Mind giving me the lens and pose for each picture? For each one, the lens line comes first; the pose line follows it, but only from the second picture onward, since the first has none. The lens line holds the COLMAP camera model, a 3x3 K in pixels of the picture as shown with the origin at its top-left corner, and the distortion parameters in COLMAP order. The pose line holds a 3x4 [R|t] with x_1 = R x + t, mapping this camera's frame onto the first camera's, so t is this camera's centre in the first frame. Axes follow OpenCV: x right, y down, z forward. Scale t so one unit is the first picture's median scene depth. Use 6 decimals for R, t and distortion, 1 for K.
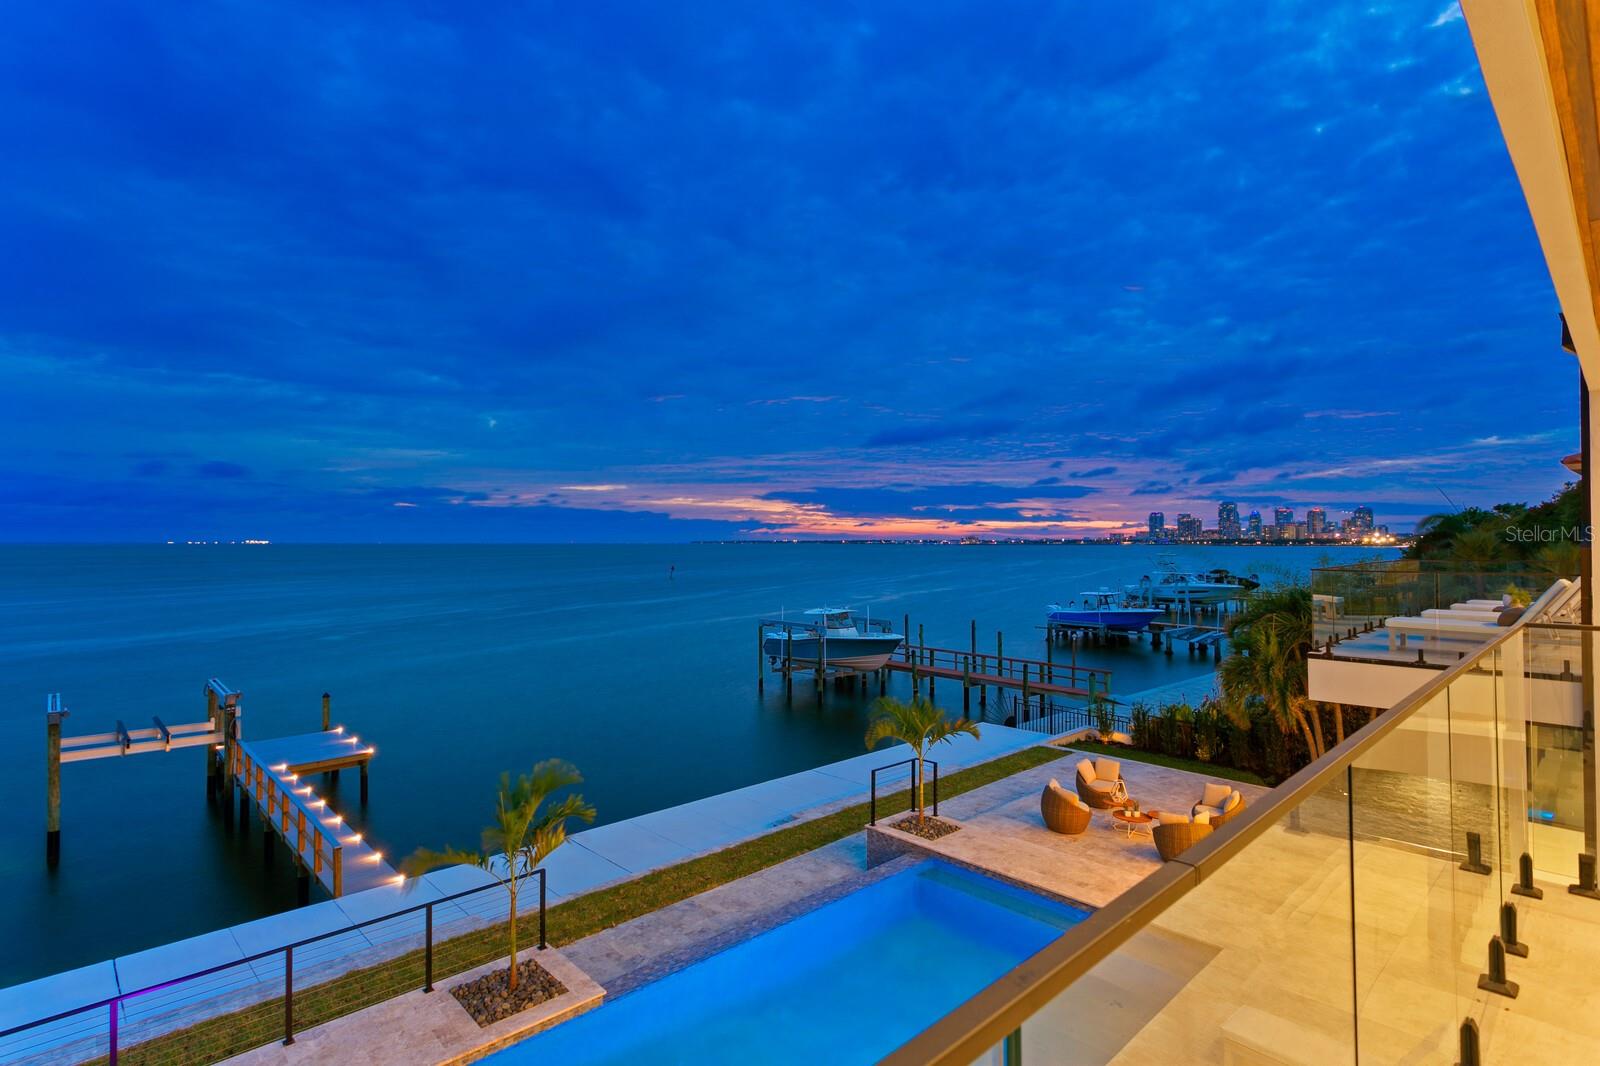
lens RADIAL K [[784.1, 0, 770.3], [0, 784.1, 513.5], [0, 0, 1]] dist [-0.006595, -0.000947]
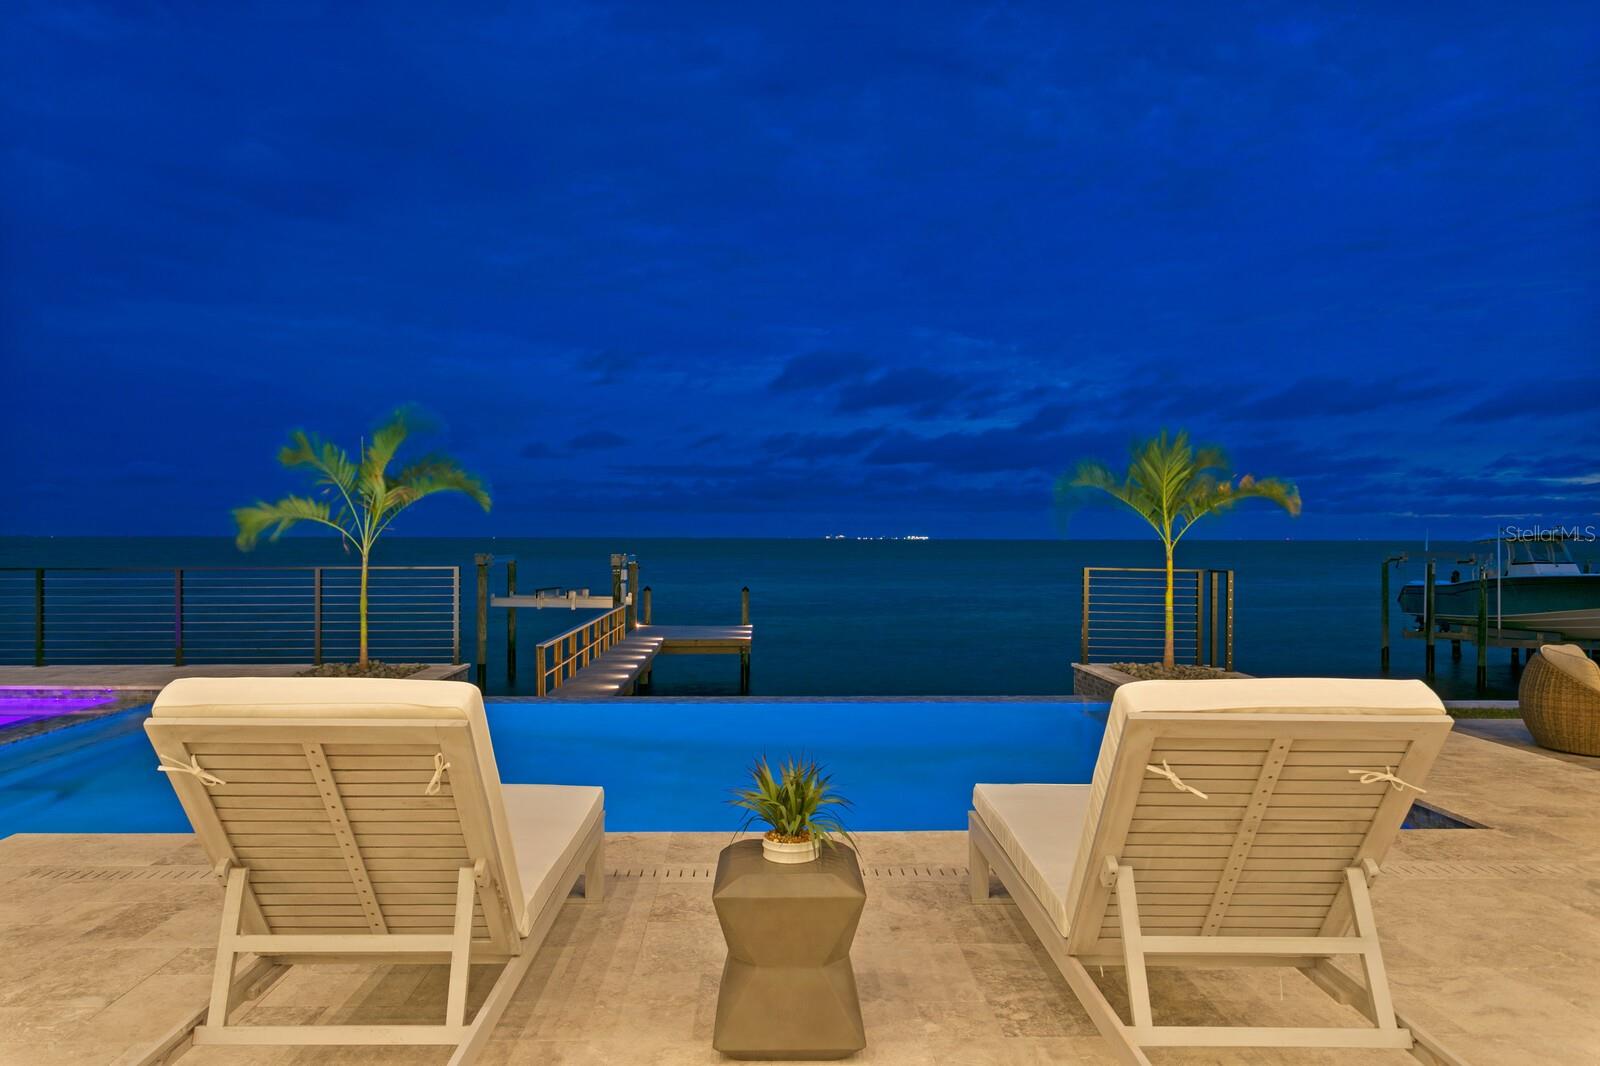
lens RADIAL K [[1011.1, 0, 809.9], [0, 1011.1, 542.0], [0, 0, 1]] dist [0.041863, 0.000455]
pose [[0.765782, 0.005152, -0.643079, 0.163727], [0.015954, 0.999508, 0.027006, 0.104381], [0.642902, -0.030940, 0.765323, 0.113571]]
